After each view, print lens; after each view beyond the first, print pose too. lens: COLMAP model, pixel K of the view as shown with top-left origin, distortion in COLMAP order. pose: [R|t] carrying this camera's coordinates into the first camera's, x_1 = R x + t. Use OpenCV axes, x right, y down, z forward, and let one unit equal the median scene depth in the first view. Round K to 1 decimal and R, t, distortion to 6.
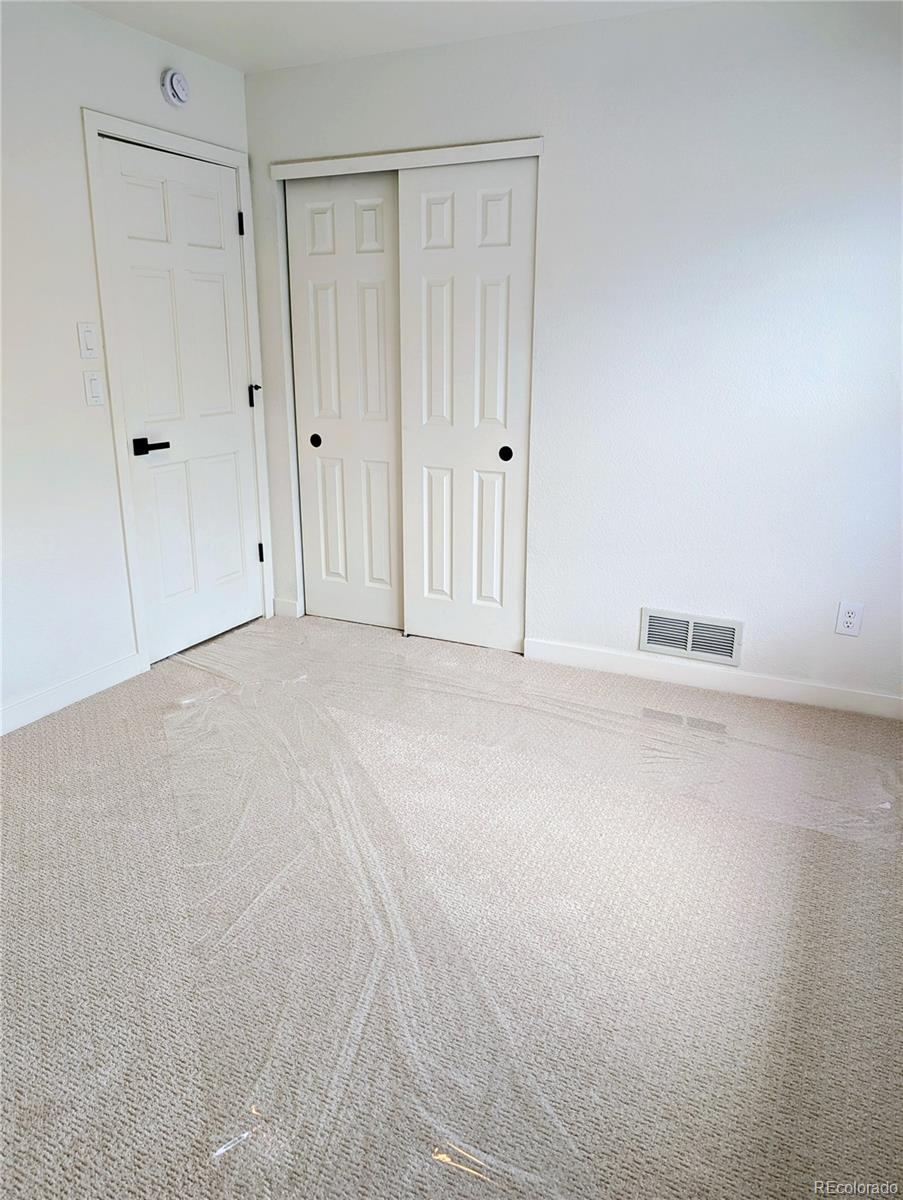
lens RADIAL K [[849.3, 0, 451.5], [0, 849.3, 600.0], [0, 0, 1]] dist [0.003308, 0.003481]
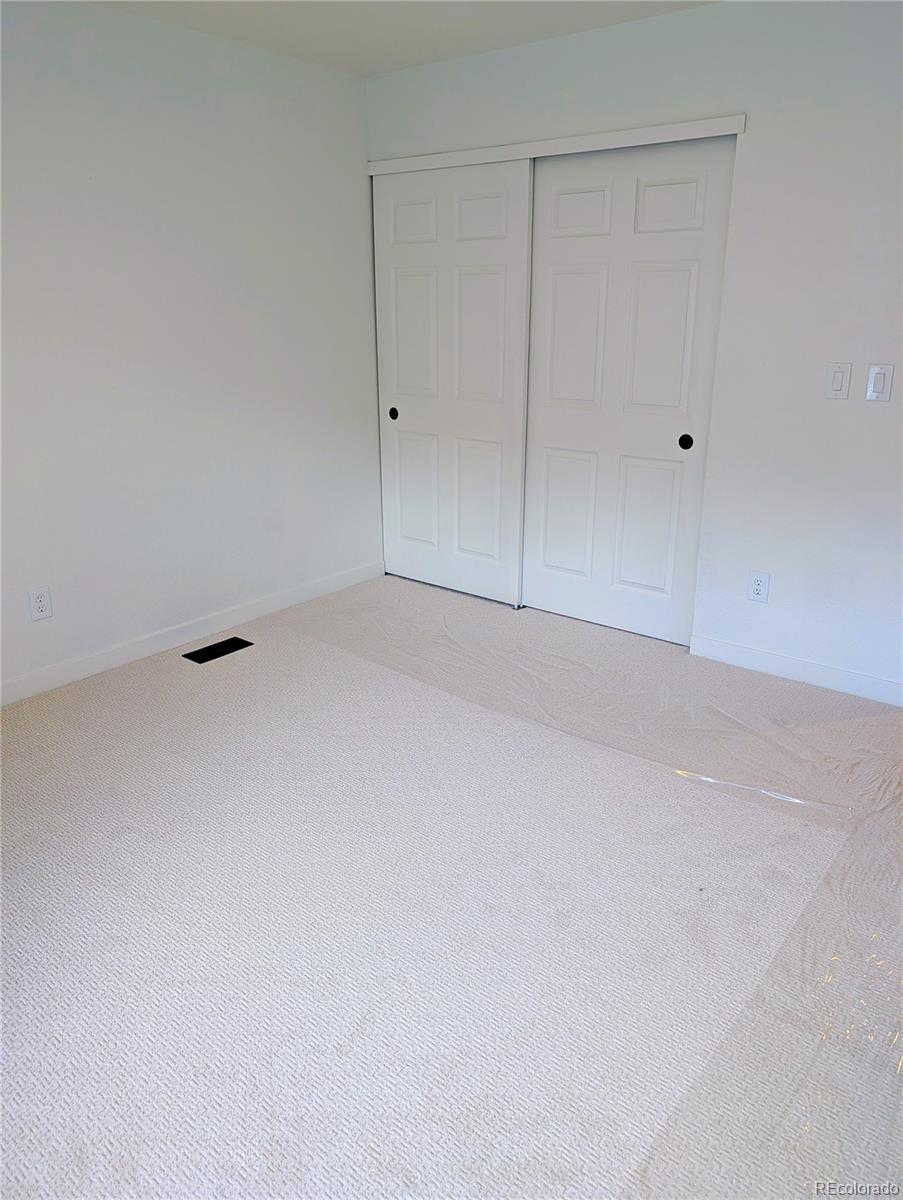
lens RADIAL K [[849.0, 0, 466.6], [0, 849.0, 621.7], [0, 0, 1]] dist [0.049917, -0.050917]
pose [[0.976226, 0.081723, -0.200758, 0.181899], [-0.073769, 0.996177, 0.046798, 0.025460], [0.203815, -0.030876, 0.978522, -0.086118]]
